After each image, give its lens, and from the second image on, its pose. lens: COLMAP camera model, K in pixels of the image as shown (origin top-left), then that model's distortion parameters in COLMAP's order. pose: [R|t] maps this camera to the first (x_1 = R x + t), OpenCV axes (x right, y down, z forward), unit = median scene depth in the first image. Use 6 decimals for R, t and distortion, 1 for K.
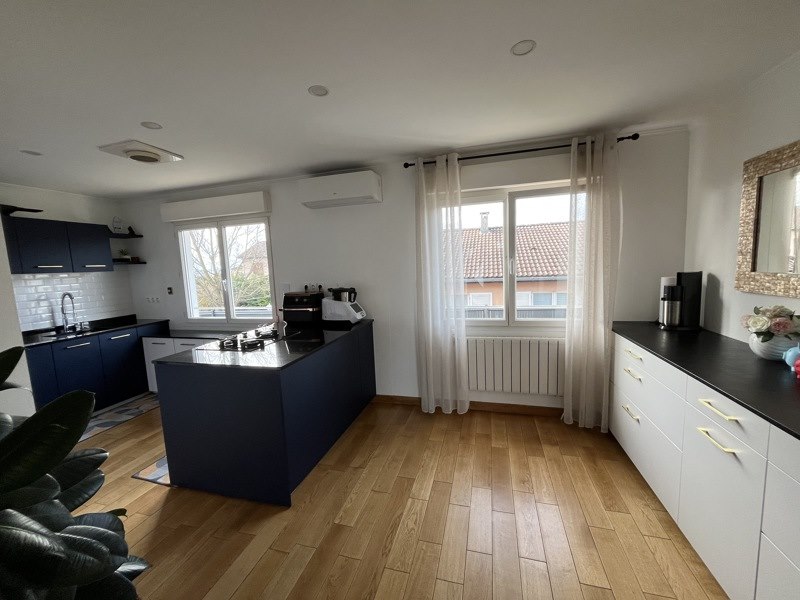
lens RADIAL K [[322.4, 0, 402.9], [0, 322.4, 301.2], [0, 0, 1]] dist [0.000020, 0.000005]
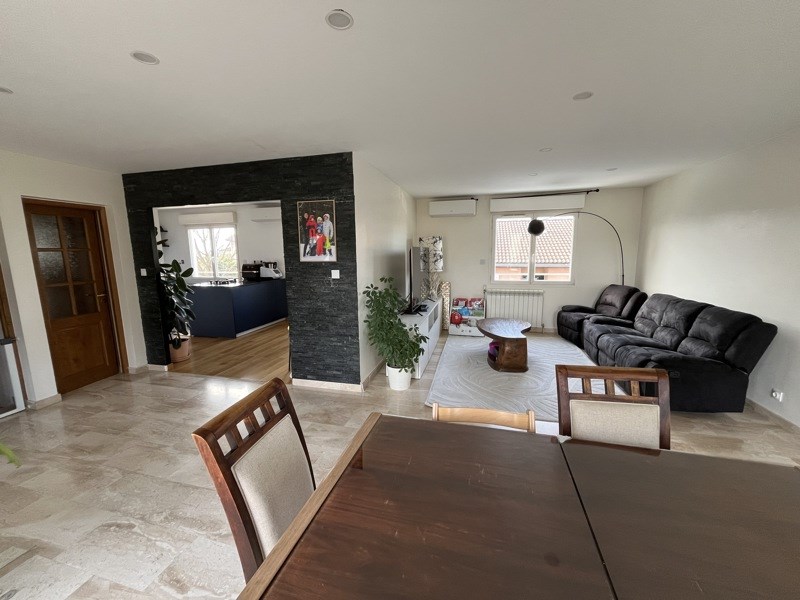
lens RADIAL K [[322.4, 0, 396.0], [0, 322.4, 298.3], [0, 0, 1]] dist [0.000020, 0.000005]
pose [[0.999720, 0.021259, 0.010432, 0.577404], [-0.021656, 0.998982, 0.039561, 0.088858], [-0.009580, -0.039776, 0.999163, -1.039243]]
